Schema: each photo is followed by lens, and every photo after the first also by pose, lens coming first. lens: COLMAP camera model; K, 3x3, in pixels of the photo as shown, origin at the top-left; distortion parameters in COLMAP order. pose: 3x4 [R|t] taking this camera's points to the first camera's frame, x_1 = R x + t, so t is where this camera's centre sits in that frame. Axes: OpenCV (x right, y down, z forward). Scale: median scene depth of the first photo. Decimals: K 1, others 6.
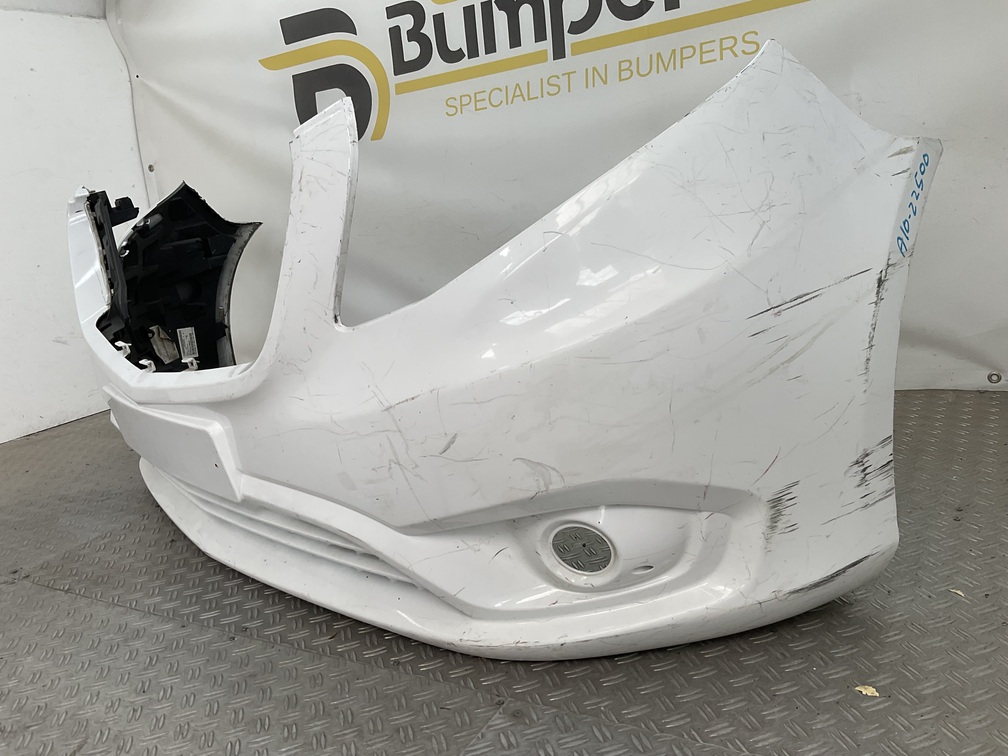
lens RADIAL K [[833.6, 0, 499.2], [0, 833.6, 380.3], [0, 0, 1]] dist [0.079810, -0.144545]
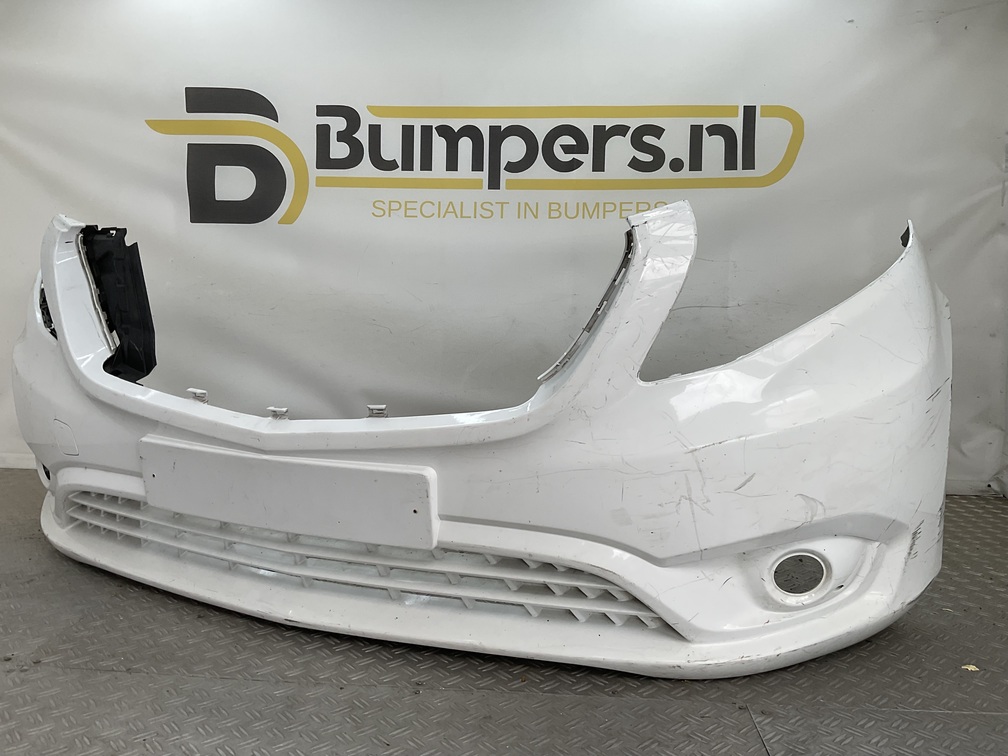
lens RADIAL K [[833.6, 0, 499.9], [0, 833.6, 382.6], [0, 0, 1]] dist [0.079810, -0.144545]
pose [[0.878655, 0.100744, 0.466707, -0.872592], [-0.028138, 0.986713, -0.160017, 0.126184], [-0.476626, 0.127467, 0.869816, 0.068454]]
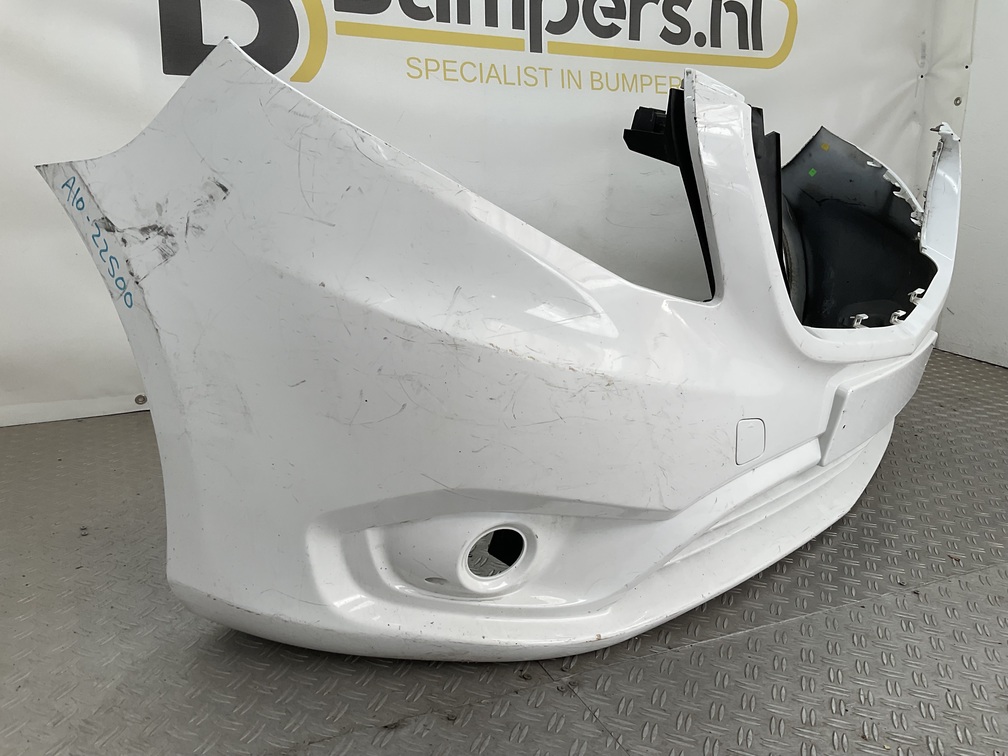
lens RADIAL K [[833.6, 0, 511.6], [0, 833.6, 378.3], [0, 0, 1]] dist [0.079810, -0.144545]
pose [[0.548046, -0.062408, 0.834117, -1.677587], [0.092142, 0.995648, 0.013953, -0.006916], [-0.831357, 0.069210, 0.551412, 0.990124]]
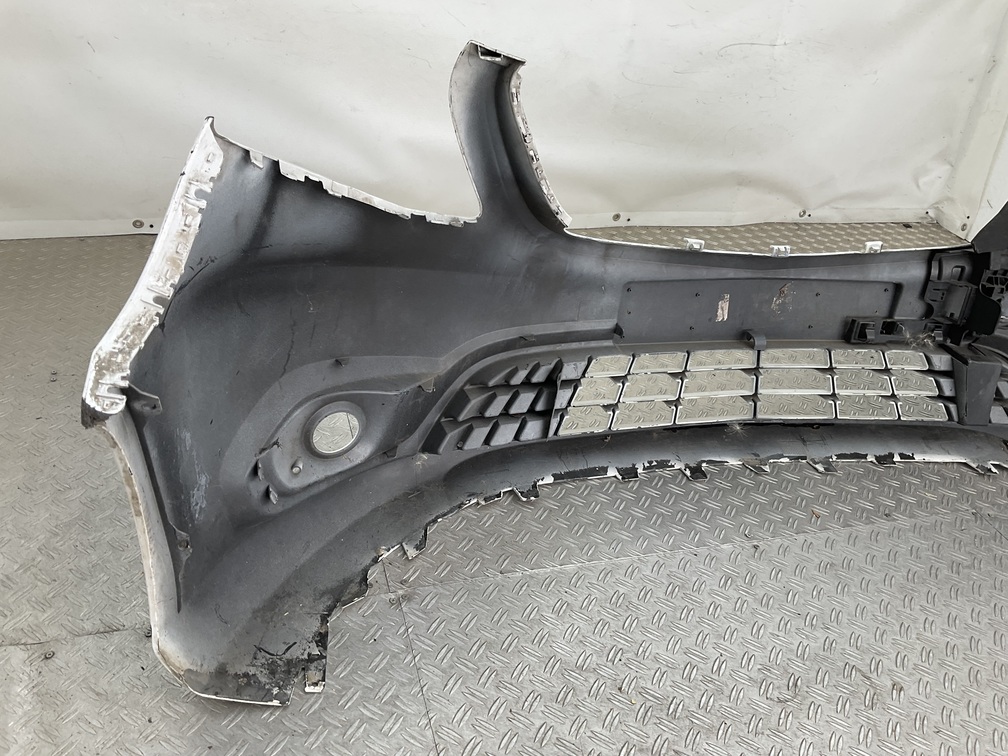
lens RADIAL K [[833.6, 0, 507.3], [0, 833.6, 377.0], [0, 0, 1]] dist [0.079810, -0.144545]
pose [[0.650521, -0.213735, 0.728794, -1.544362], [-0.023974, 0.953328, 0.300984, -0.283287], [-0.759110, -0.213269, 0.615035, 0.728976]]
